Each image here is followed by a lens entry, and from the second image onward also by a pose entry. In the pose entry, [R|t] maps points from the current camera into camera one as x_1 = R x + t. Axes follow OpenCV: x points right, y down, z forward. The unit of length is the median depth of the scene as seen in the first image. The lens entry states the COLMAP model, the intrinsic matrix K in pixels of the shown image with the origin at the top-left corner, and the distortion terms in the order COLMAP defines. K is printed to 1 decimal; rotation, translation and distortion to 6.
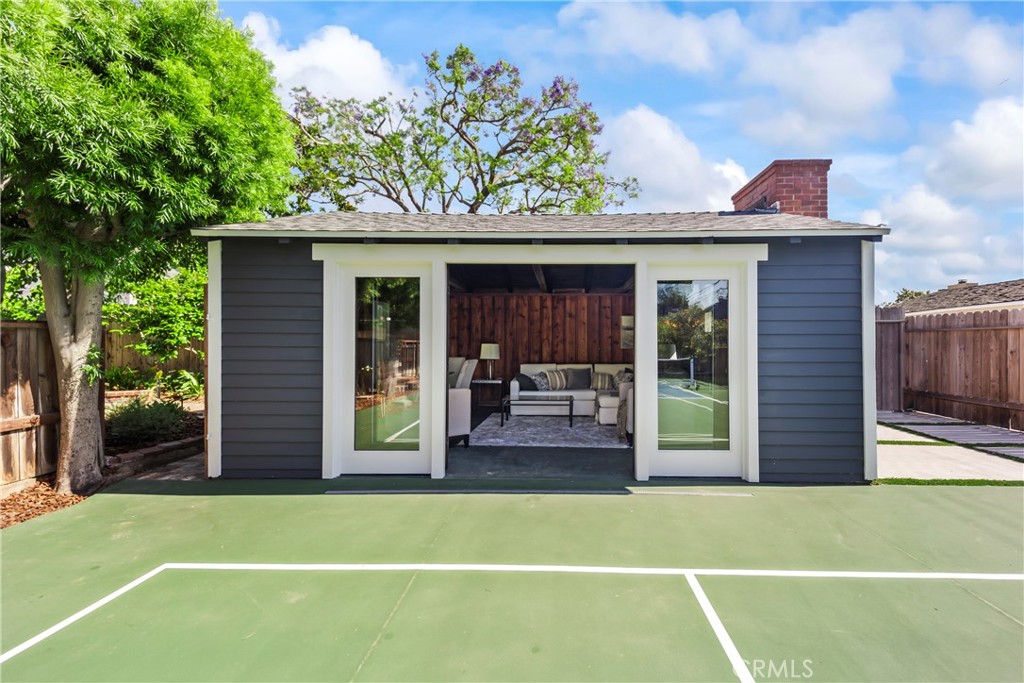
lens RADIAL K [[437.5, 0, 511.1], [0, 437.5, 335.1], [0, 0, 1]] dist [-0.001001, 0.000326]
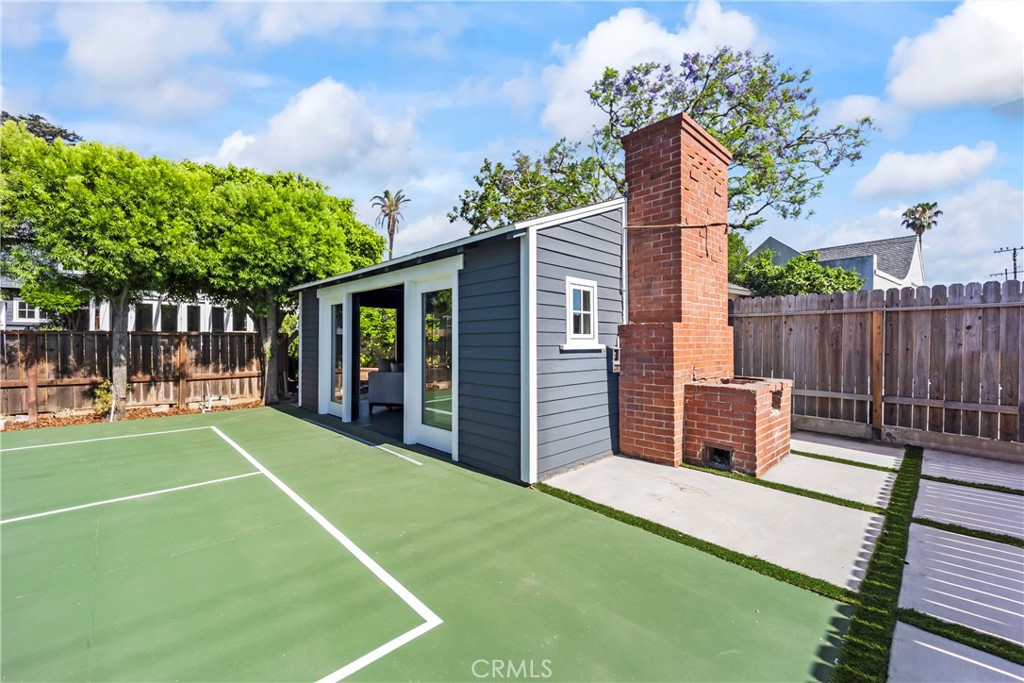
lens RADIAL K [[412.0, 0, 512.0], [0, 412.0, 341.5], [0, 0, 1]] dist [0.013968, -0.000314]
pose [[0.709760, -0.001151, -0.704442, 1.434893], [0.008772, 0.999936, 0.007205, 0.011761], [0.704389, -0.011294, 0.709725, 0.328481]]
